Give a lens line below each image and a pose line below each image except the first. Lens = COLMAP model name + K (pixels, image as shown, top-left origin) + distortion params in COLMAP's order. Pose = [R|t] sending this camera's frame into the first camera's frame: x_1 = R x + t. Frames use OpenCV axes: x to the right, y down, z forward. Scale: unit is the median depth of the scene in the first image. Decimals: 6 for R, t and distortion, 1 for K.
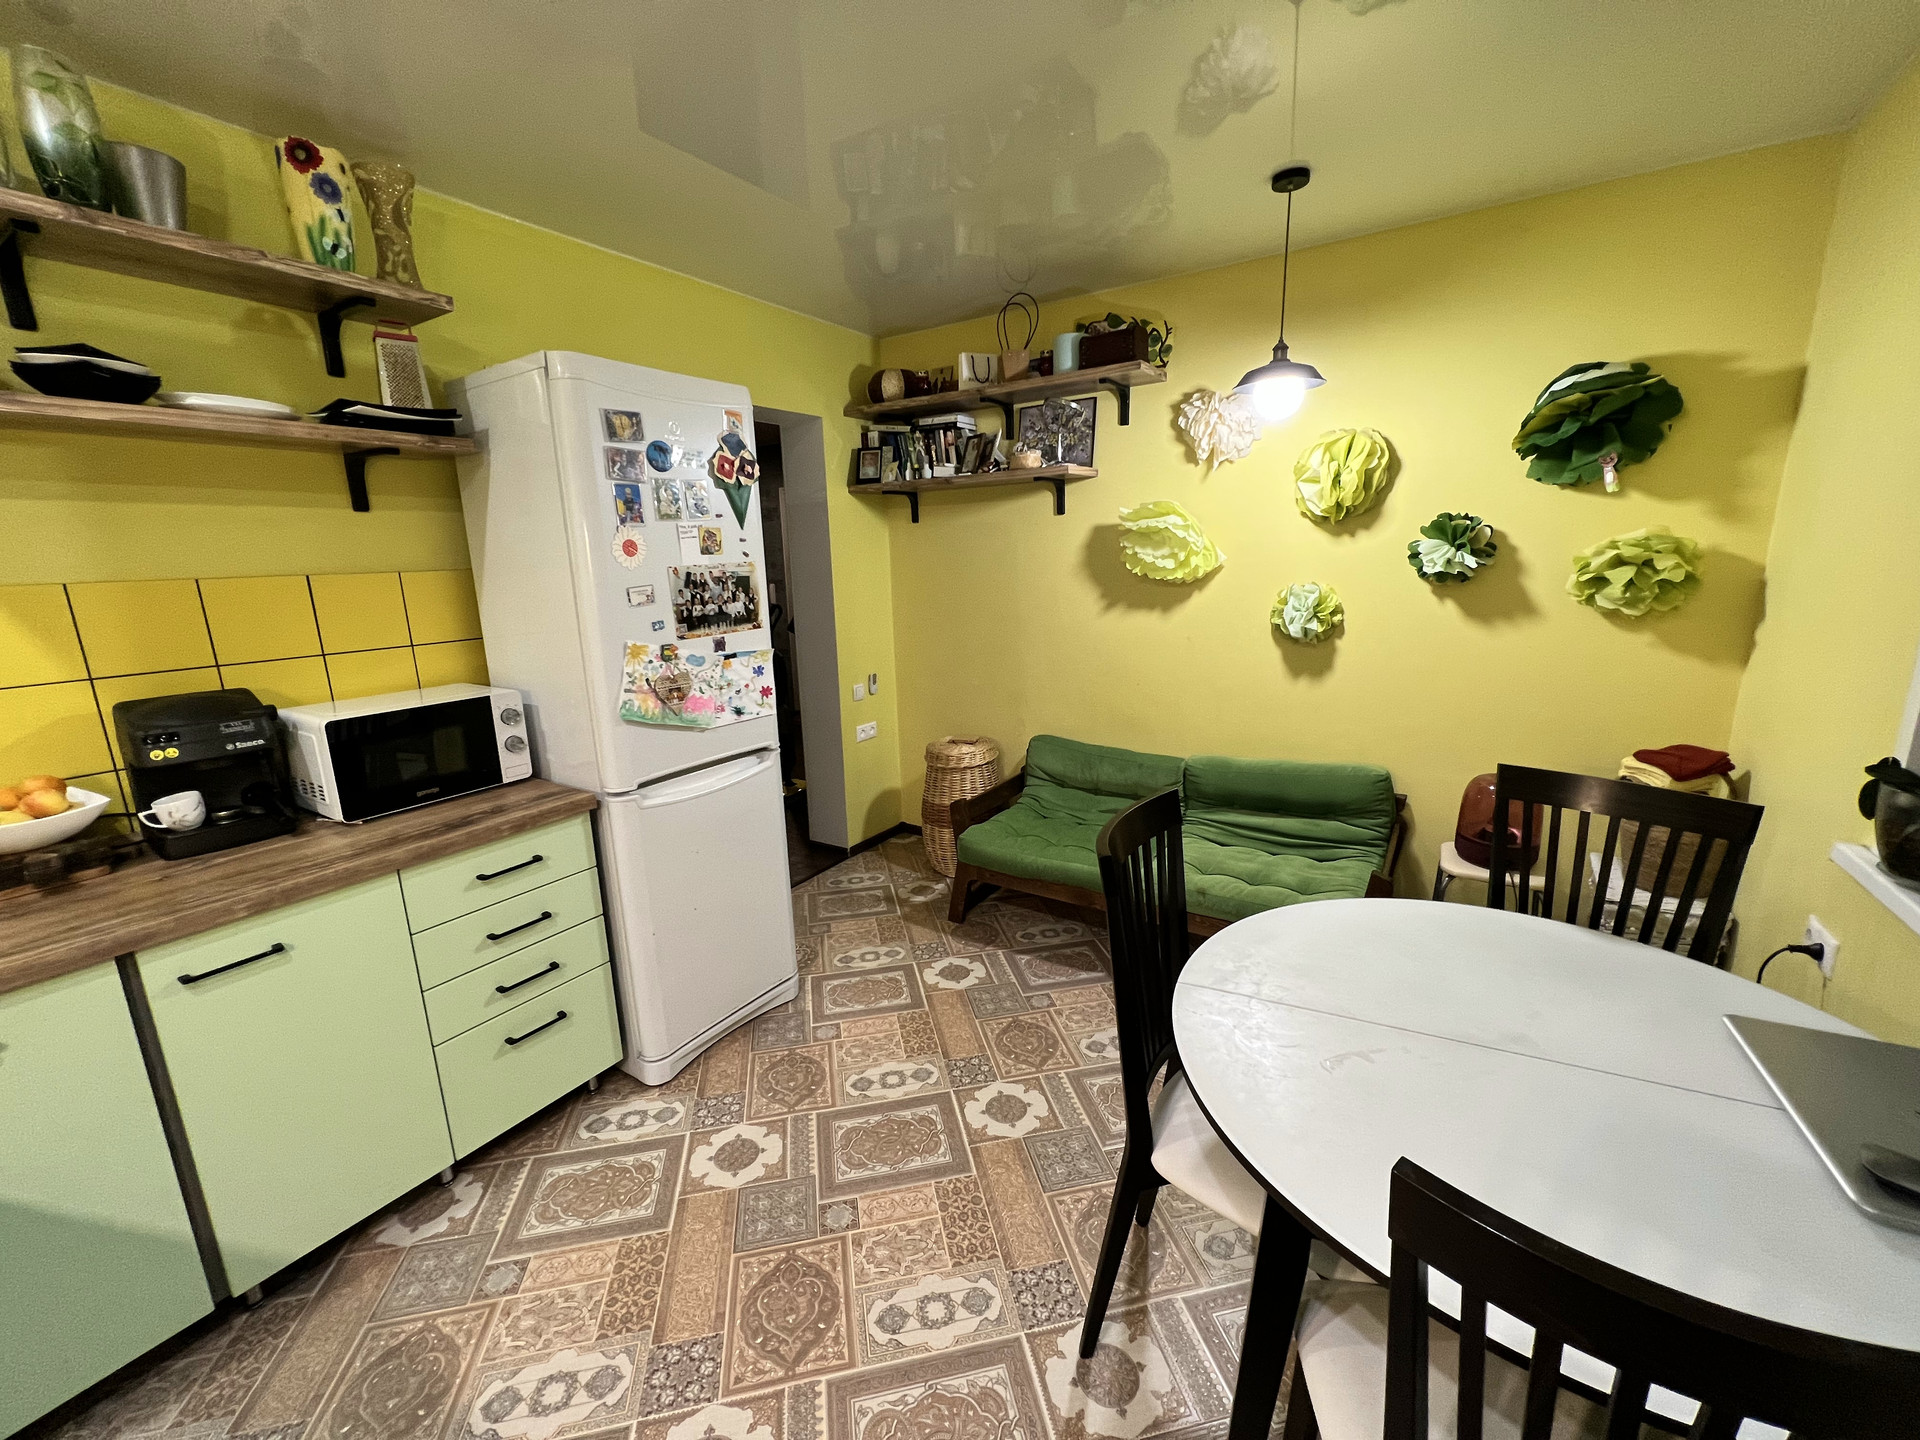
lens RADIAL K [[770.3, 0, 958.7], [0, 770.3, 721.6], [0, 0, 1]] dist [0.000137, -0.000138]
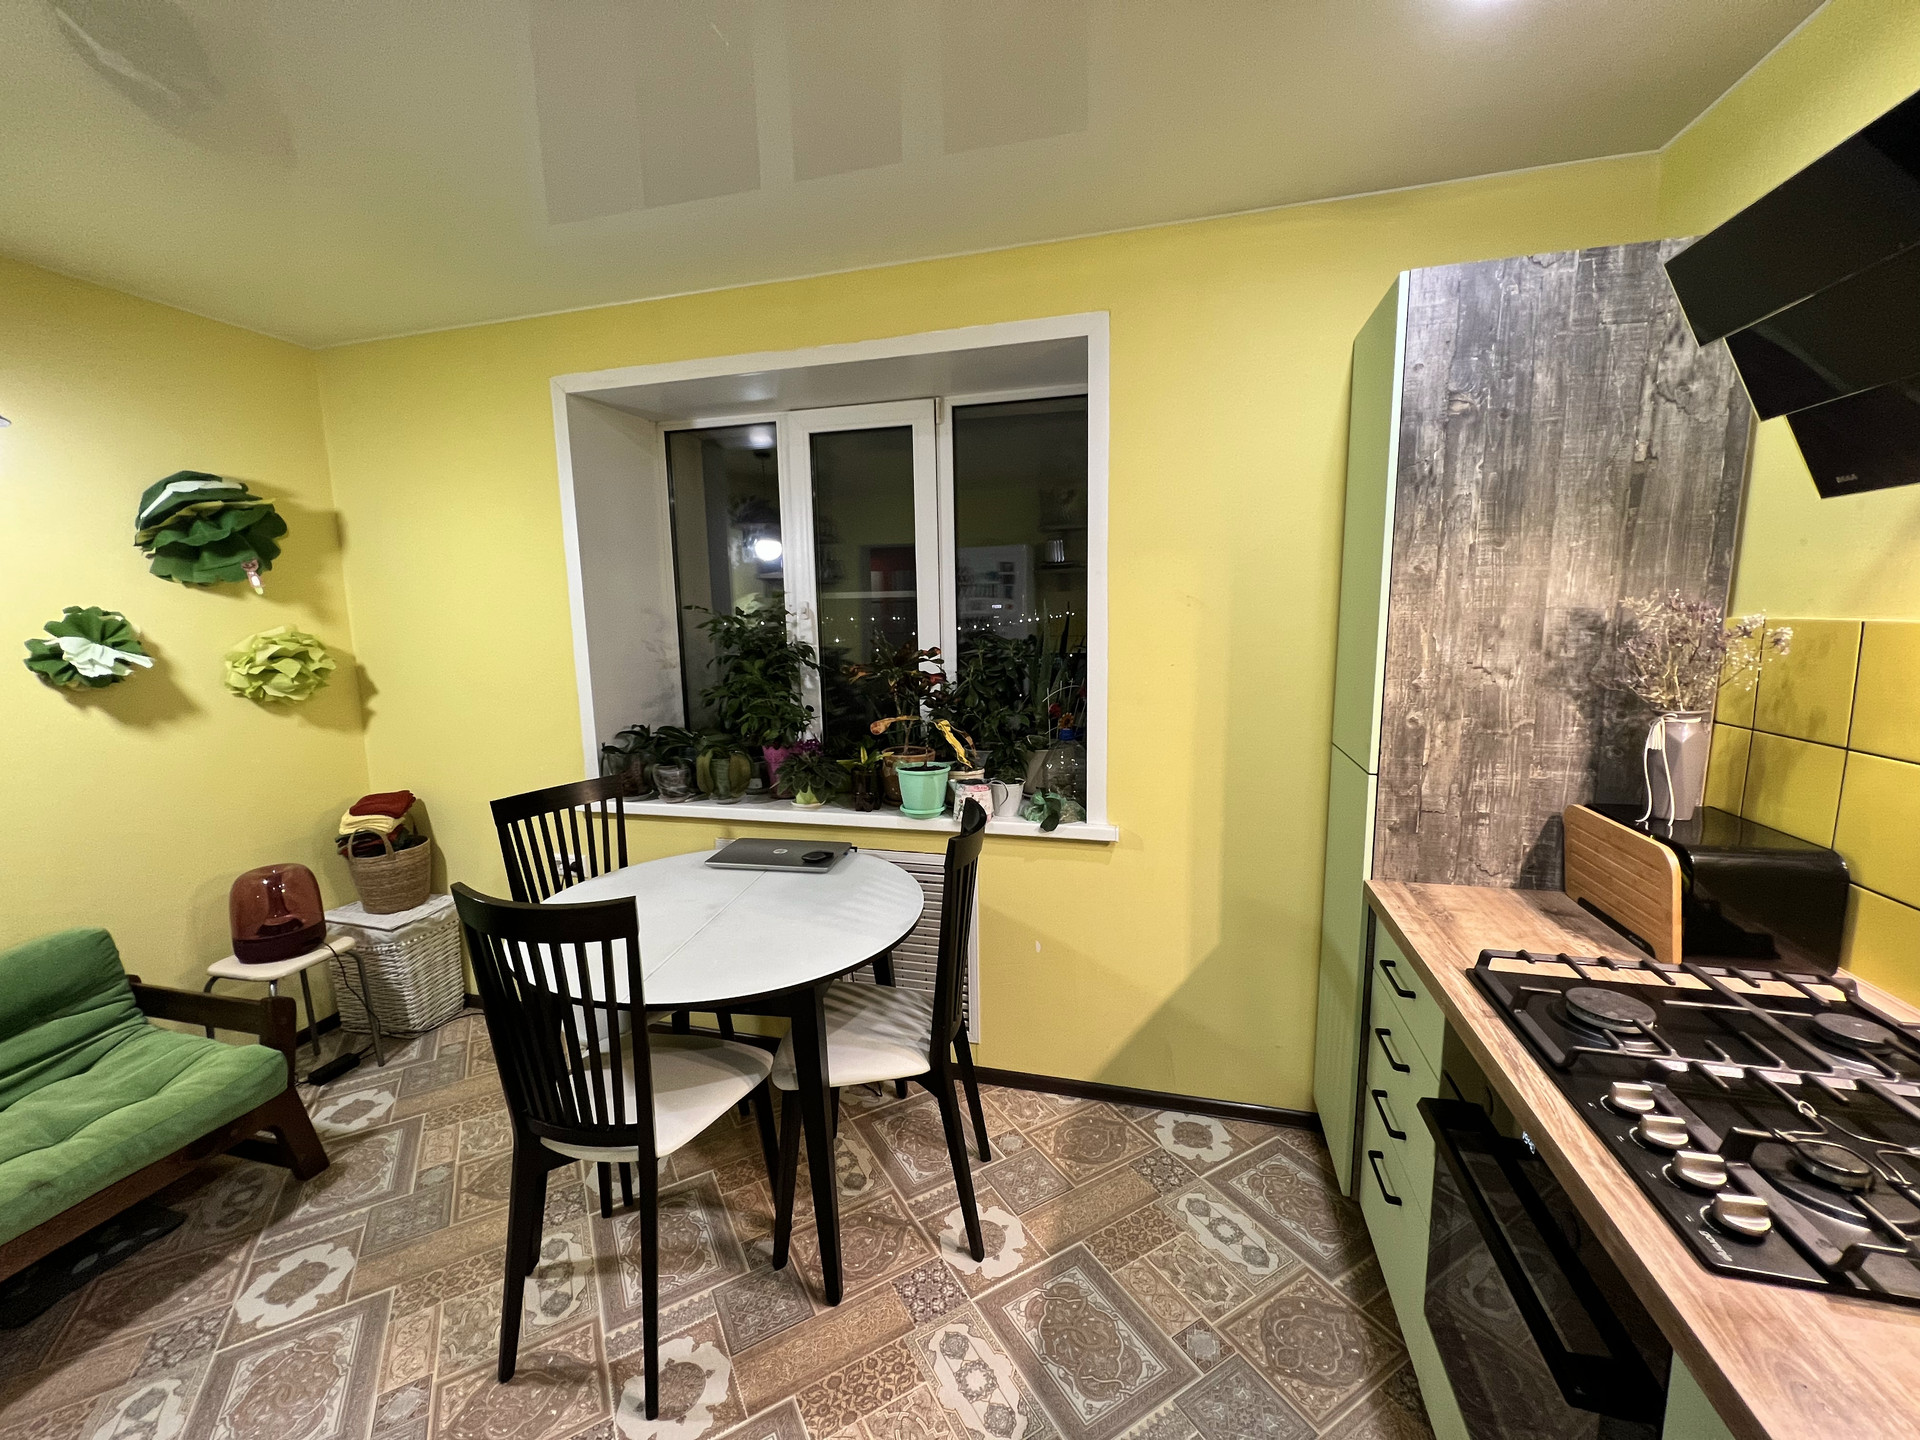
lens RADIAL K [[769.5, 0, 953.3], [0, 769.5, 720.3], [0, 0, 1]] dist [0.000550, 0.000070]
pose [[-0.310952, -0.101790, 0.944959, -0.578885], [0.232786, 0.955808, 0.179560, -0.099688], [-0.921477, 0.275808, -0.273515, 0.474070]]
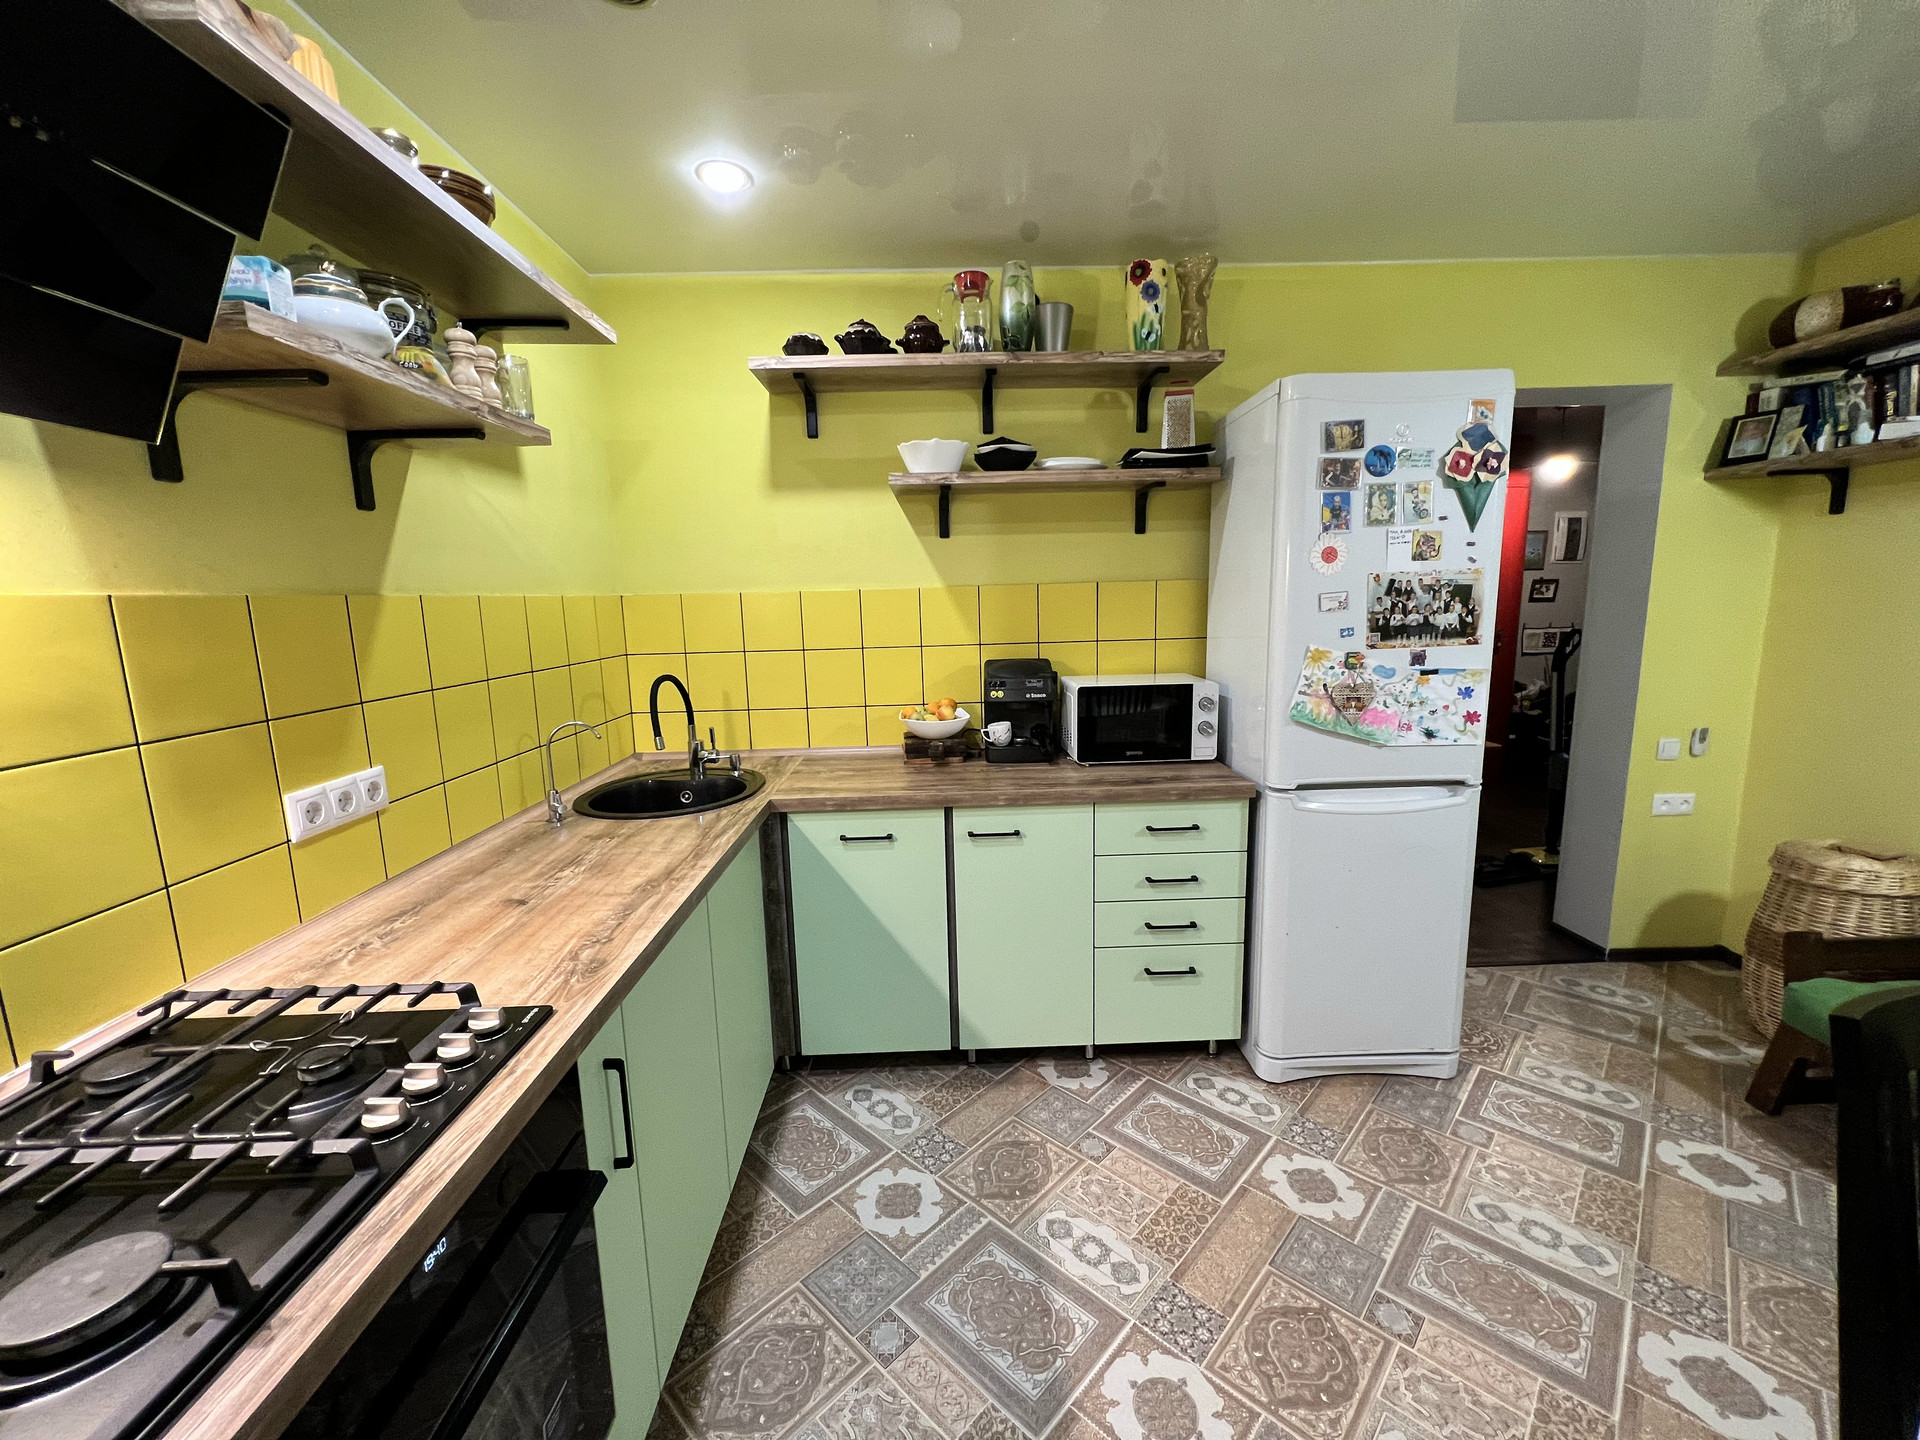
lens RADIAL K [[769.5, 0, 953.3], [0, 769.5, 720.3], [0, 0, 1]] dist [0.000550, 0.000070]
pose [[0.563194, 0.144136, -0.813657, 0.147668], [-0.169330, 0.983905, 0.057089, 0.016038], [0.808789, 0.105624, 0.578535, 0.028103]]
